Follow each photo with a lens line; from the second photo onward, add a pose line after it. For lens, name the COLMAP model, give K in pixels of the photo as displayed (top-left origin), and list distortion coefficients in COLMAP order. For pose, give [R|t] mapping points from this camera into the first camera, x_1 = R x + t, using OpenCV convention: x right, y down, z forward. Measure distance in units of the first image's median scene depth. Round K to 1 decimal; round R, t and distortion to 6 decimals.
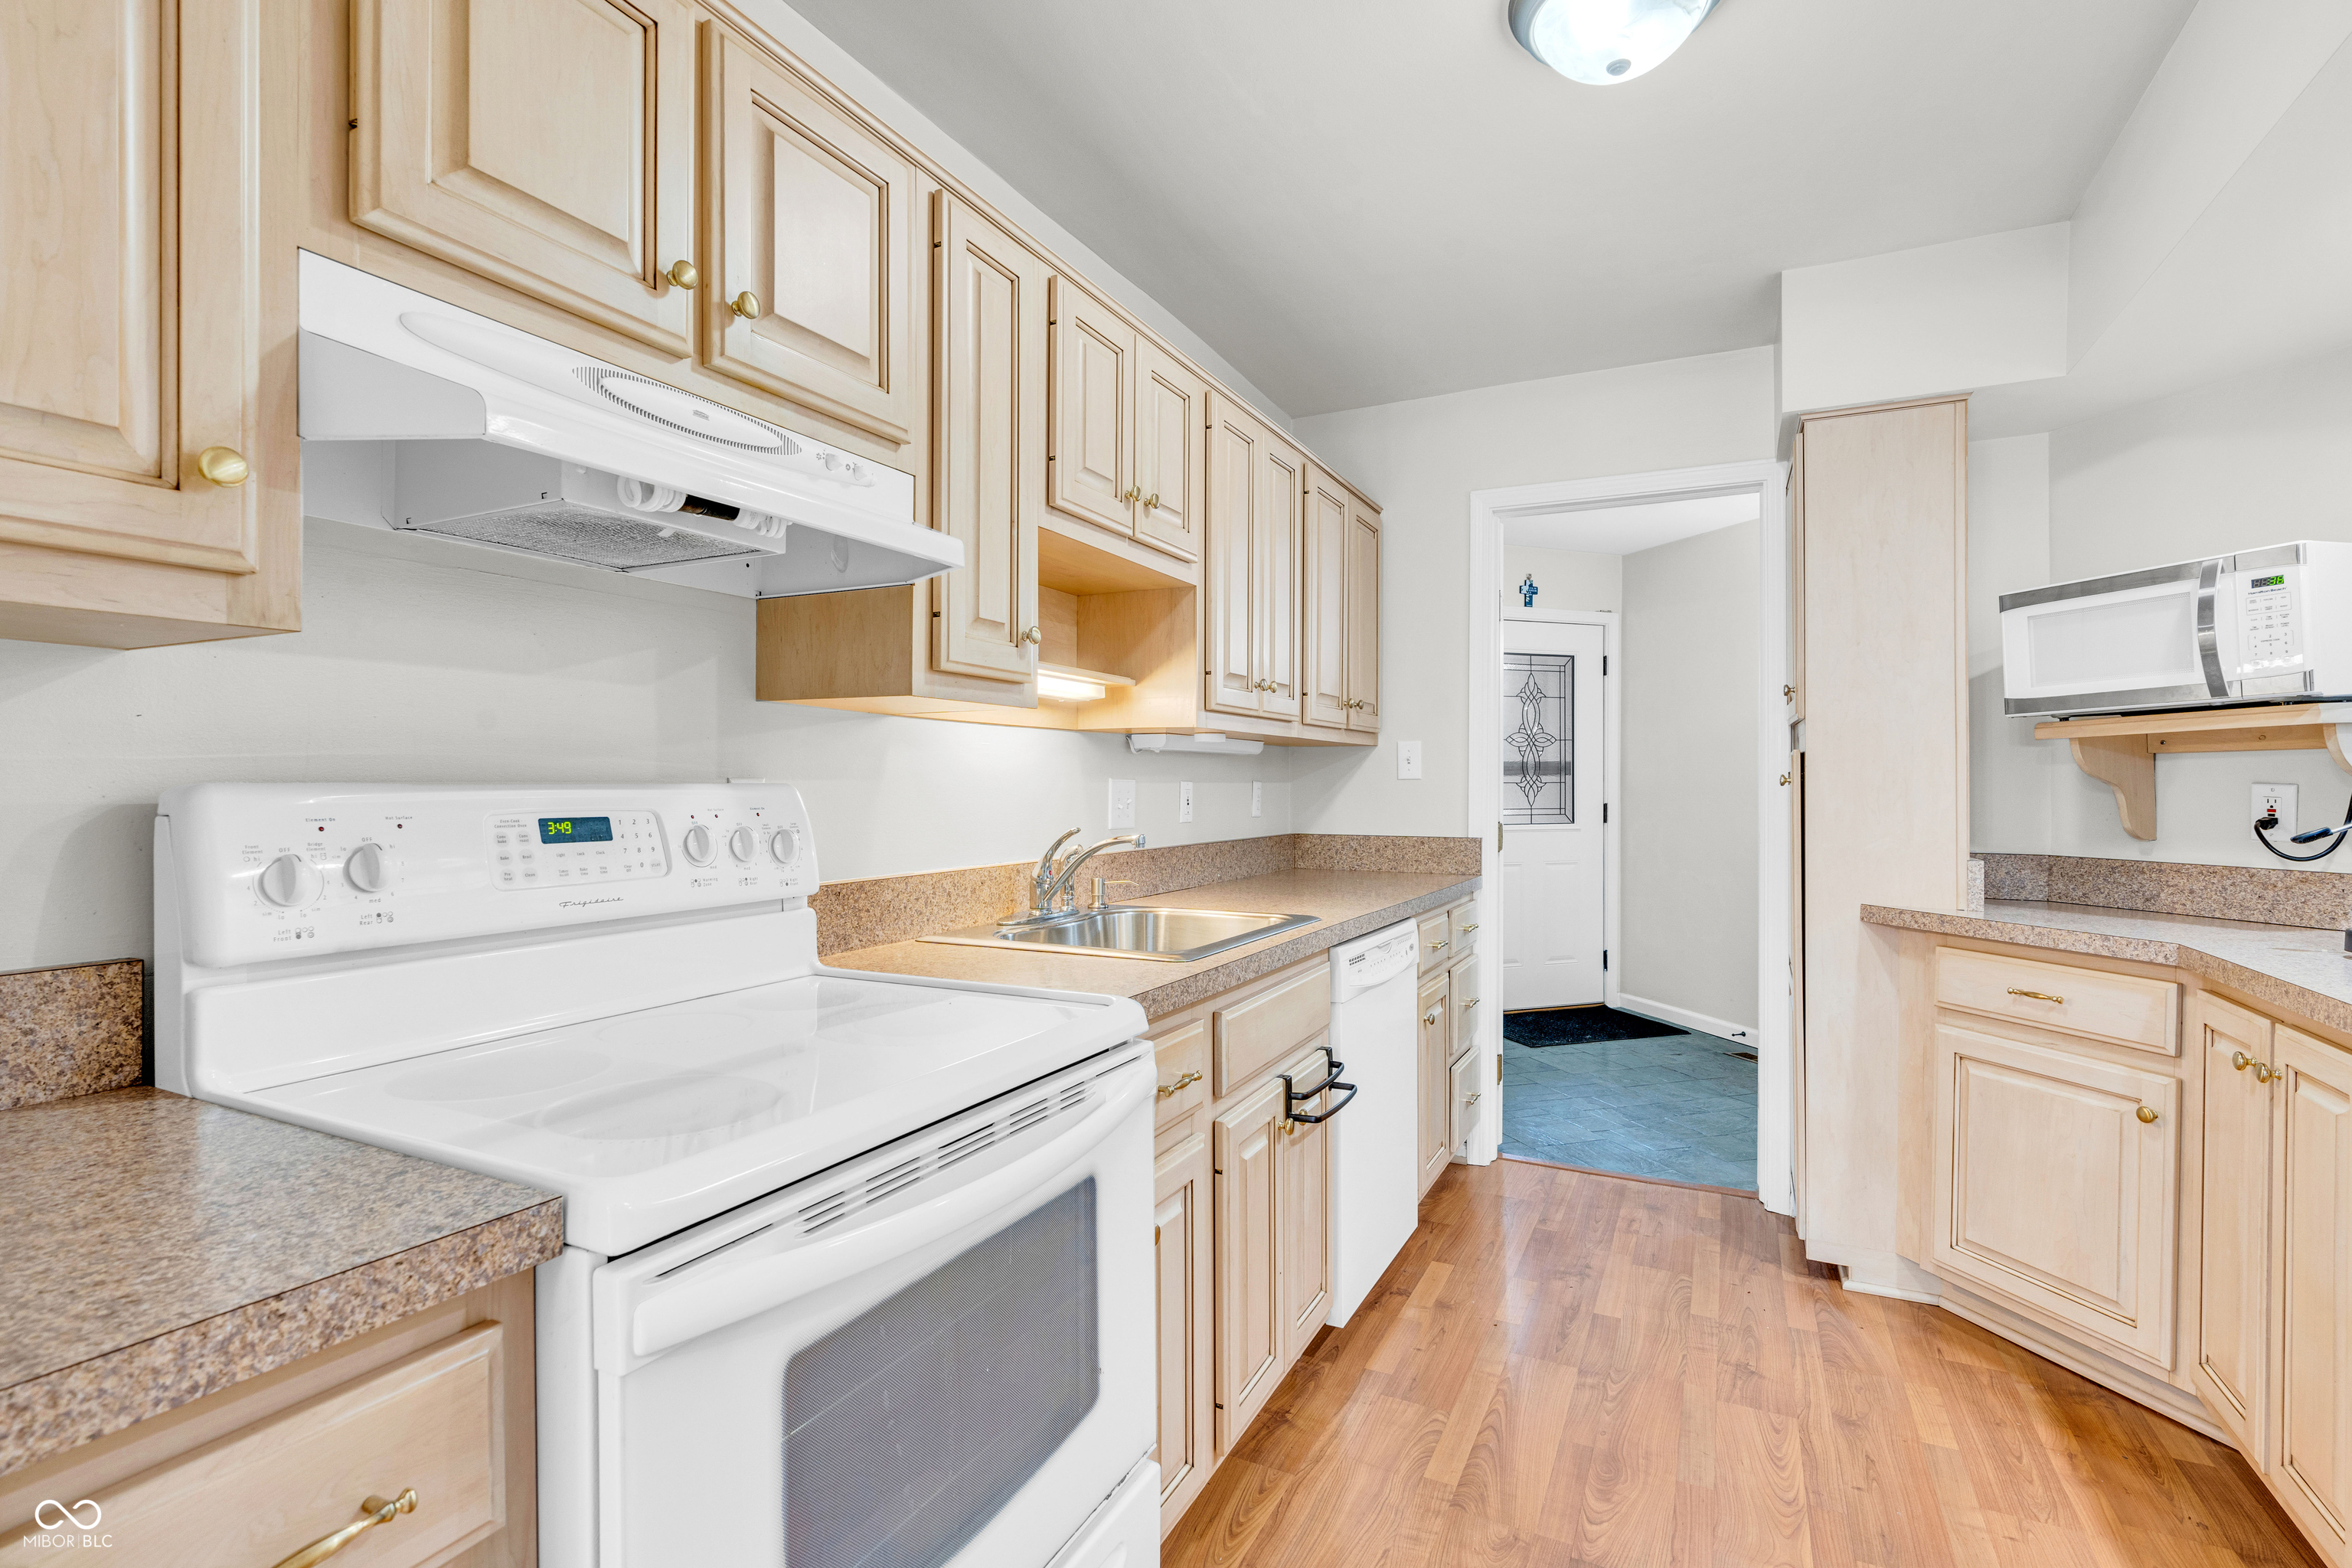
lens RADIAL K [[1106.3, 0, 1167.5], [0, 1106.3, 782.7], [0, 0, 1]] dist [-0.008274, 0.004970]
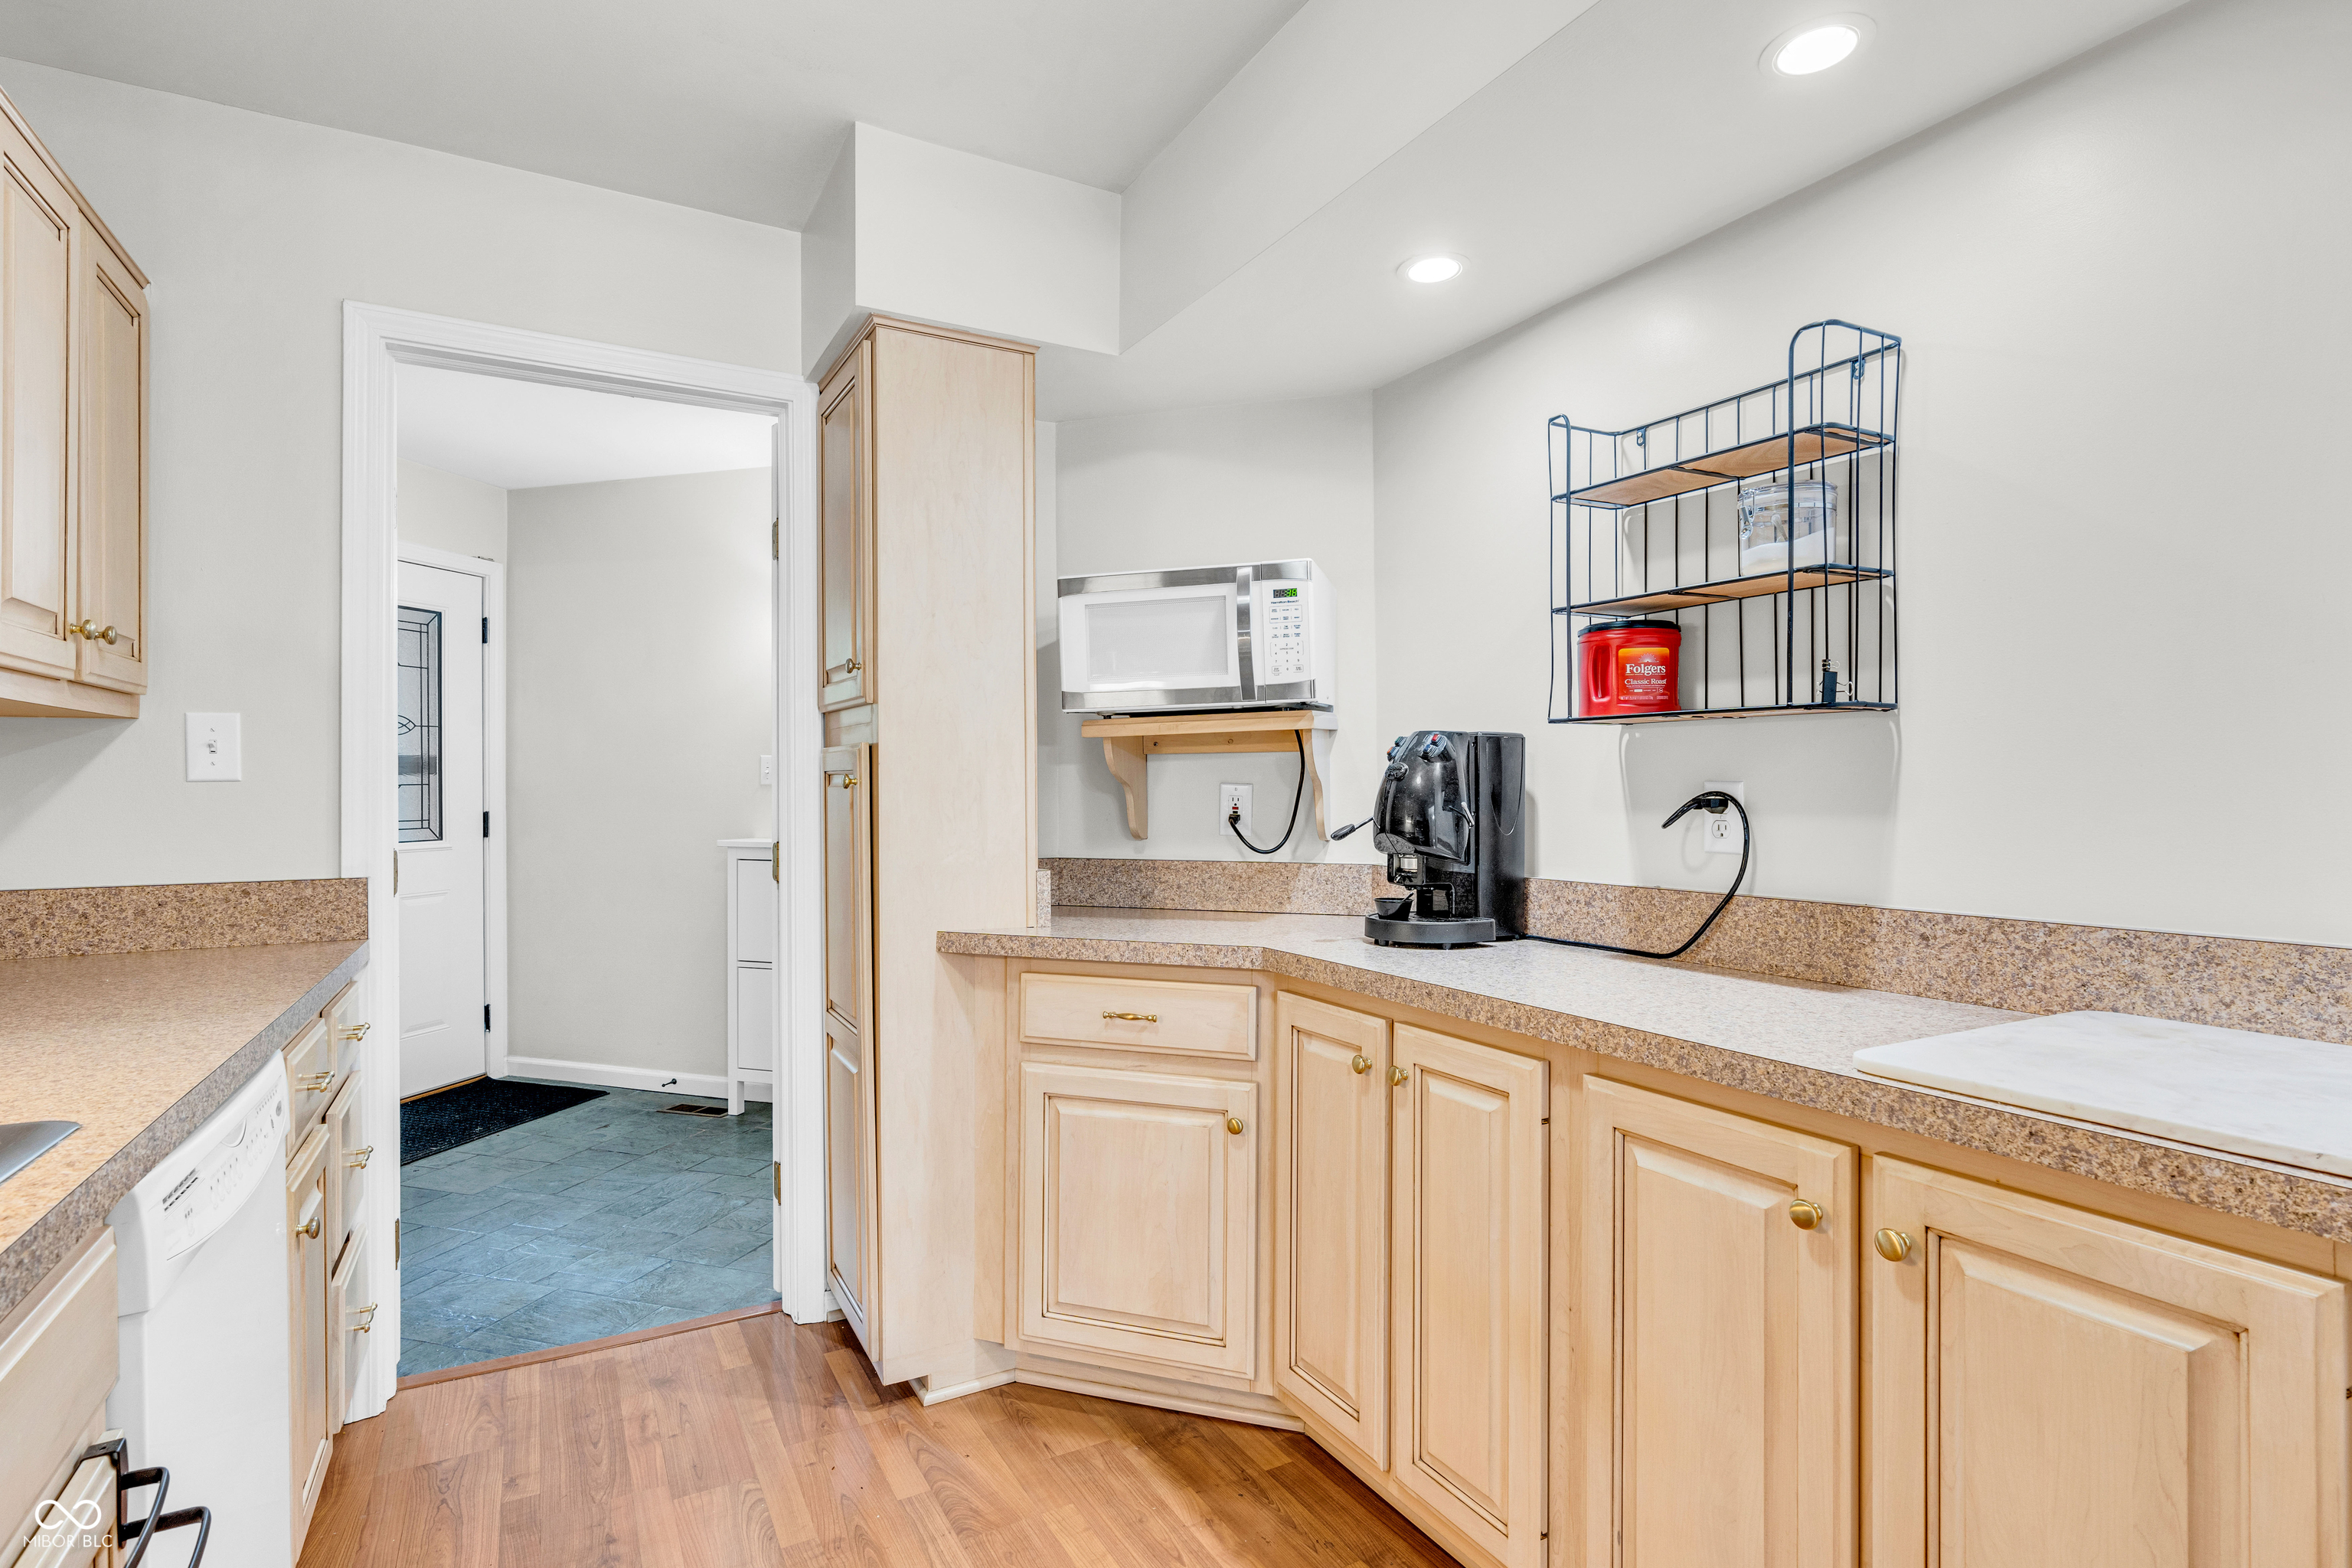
lens RADIAL K [[1156.2, 0, 1170.0], [0, 1156.2, 784.3], [0, 0, 1]] dist [-0.007531, 0.003723]
pose [[0.563130, -0.004450, 0.826356, 0.013836], [0.003320, 0.999990, 0.003122, -0.002282], [-0.826361, 0.000985, 0.563139, 0.407548]]
